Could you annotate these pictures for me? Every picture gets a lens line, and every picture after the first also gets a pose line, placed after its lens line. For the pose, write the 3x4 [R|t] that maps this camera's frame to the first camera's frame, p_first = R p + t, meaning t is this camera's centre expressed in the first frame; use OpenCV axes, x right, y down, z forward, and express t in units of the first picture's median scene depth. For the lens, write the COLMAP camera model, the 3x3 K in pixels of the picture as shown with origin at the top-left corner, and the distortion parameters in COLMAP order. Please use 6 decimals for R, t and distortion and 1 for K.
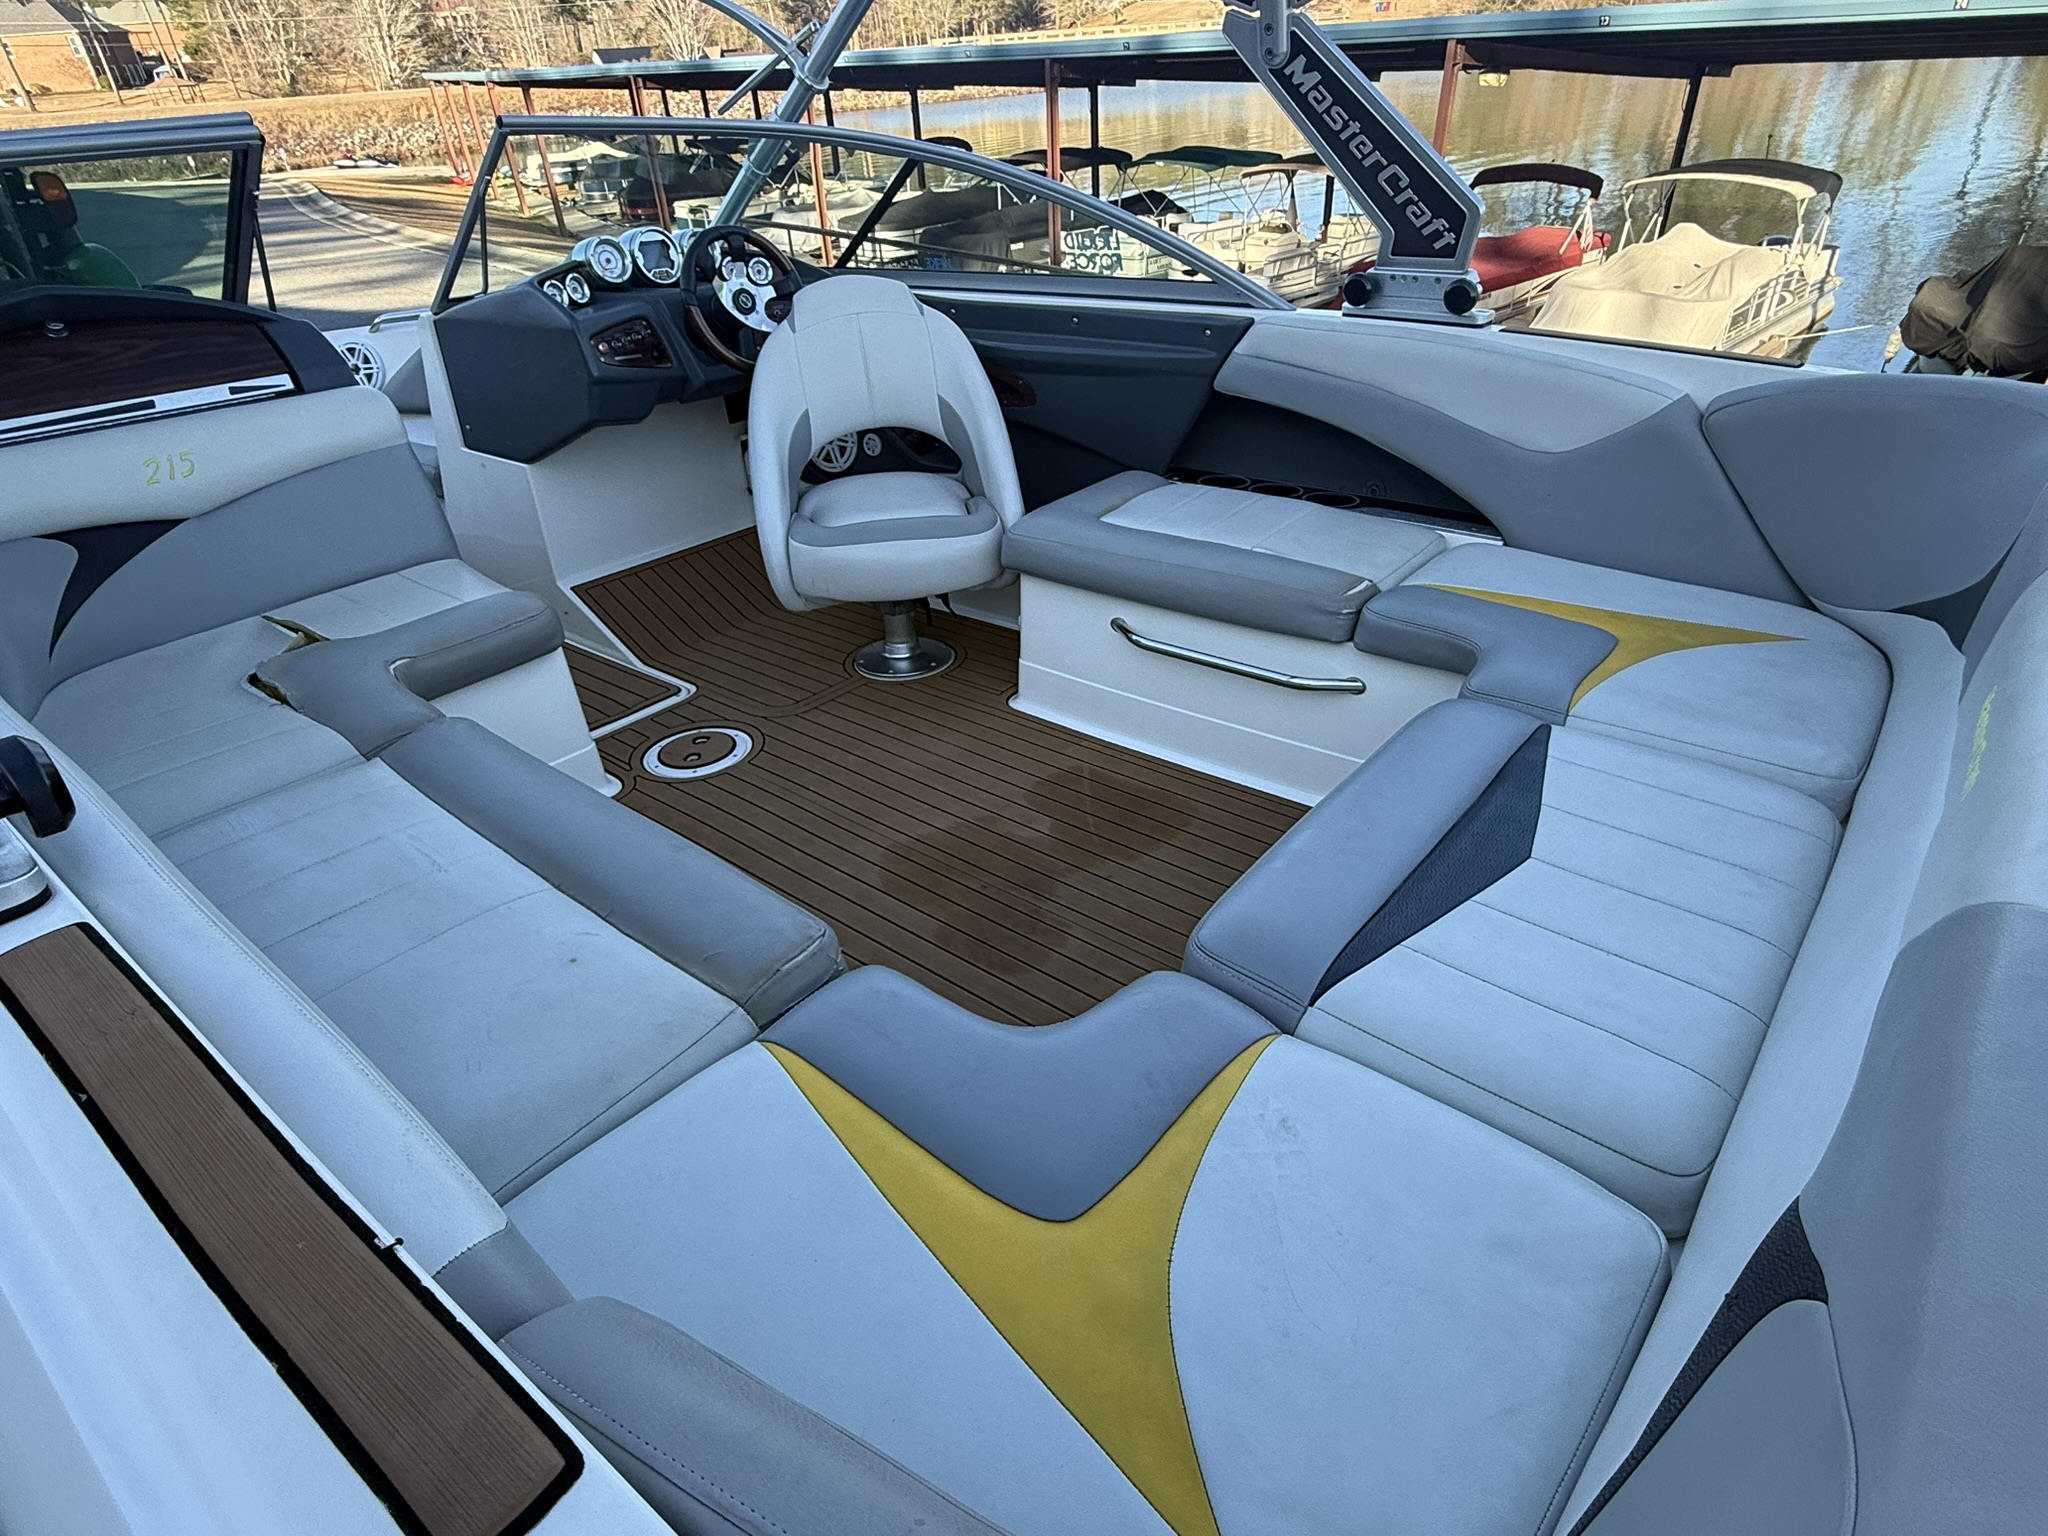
lens RADIAL K [[1127.1, 0, 1024.0], [0, 1127.1, 768.0], [0, 0, 1]] dist [-0.000245, 0.000119]
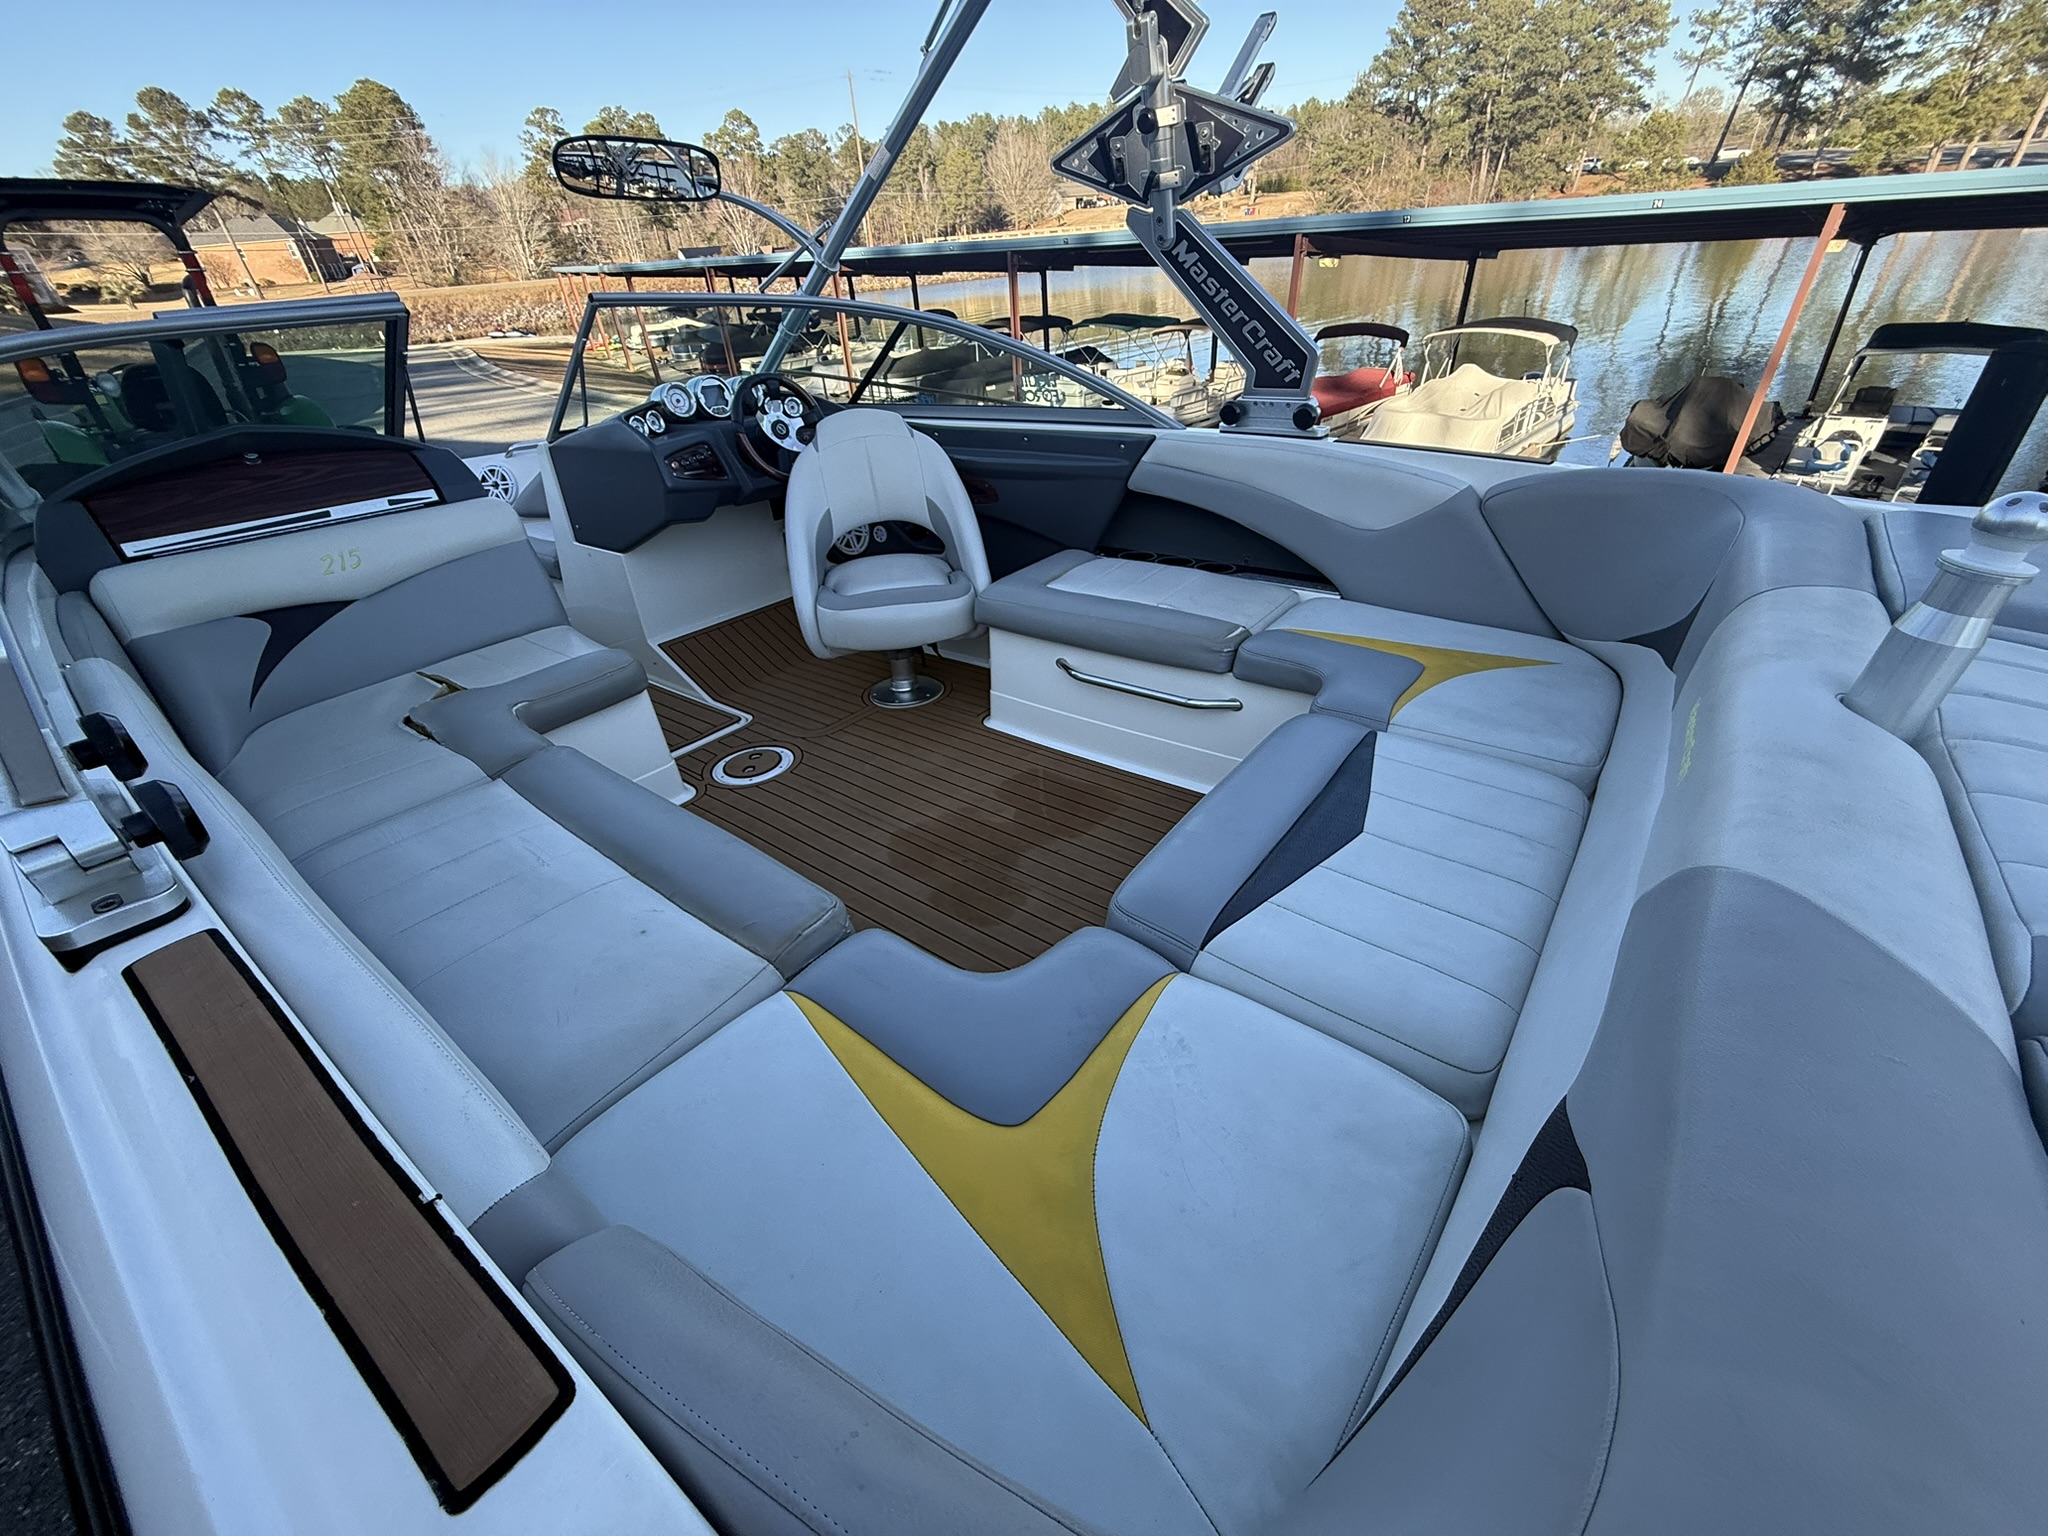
lens RADIAL K [[813.5, 0, 1028.9], [0, 813.5, 768.6], [0, 0, 1]] dist [-0.000085, -0.000060]
pose [[0.999287, -0.027004, 0.026384, 0.013638], [0.026894, 0.999628, 0.004536, -0.005512], [-0.026497, -0.003823, 0.999642, 0.020137]]
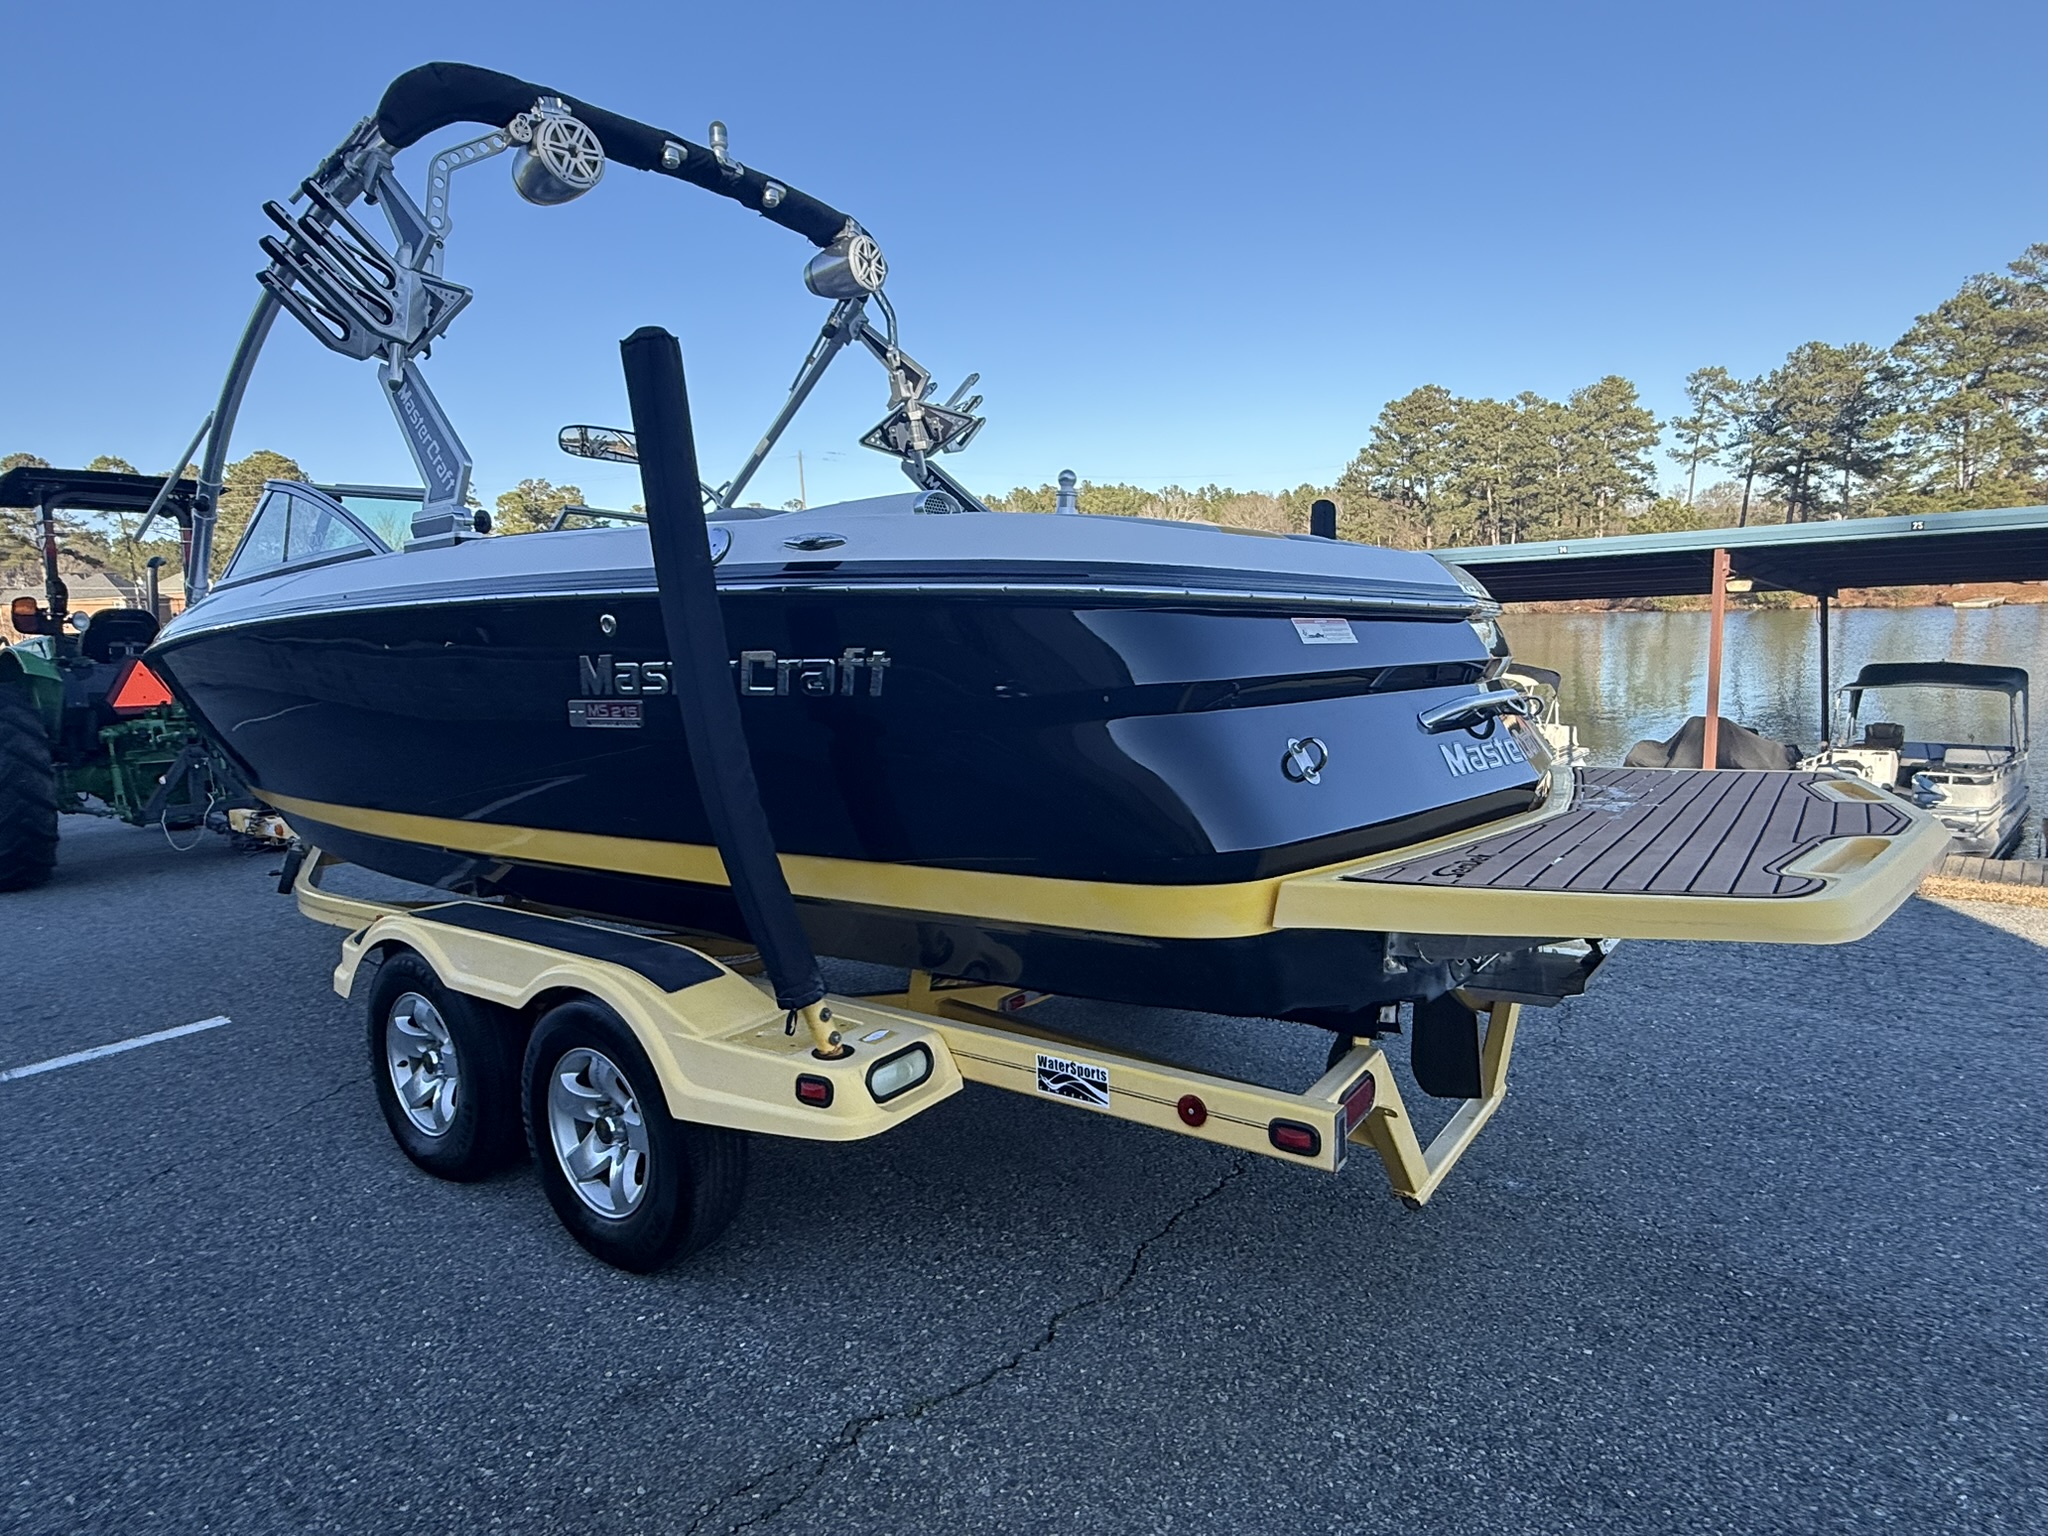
lens RADIAL K [[1119.0, 0, 1027.8], [0, 1119.0, 757.3], [0, 0, 1]] dist [0.002045, -0.003055]
pose [[0.997876, -0.005067, 0.064938, 0.236727], [0.032344, 0.903920, -0.426478, 0.705689], [-0.056538, 0.427672, 0.902164, -0.670606]]
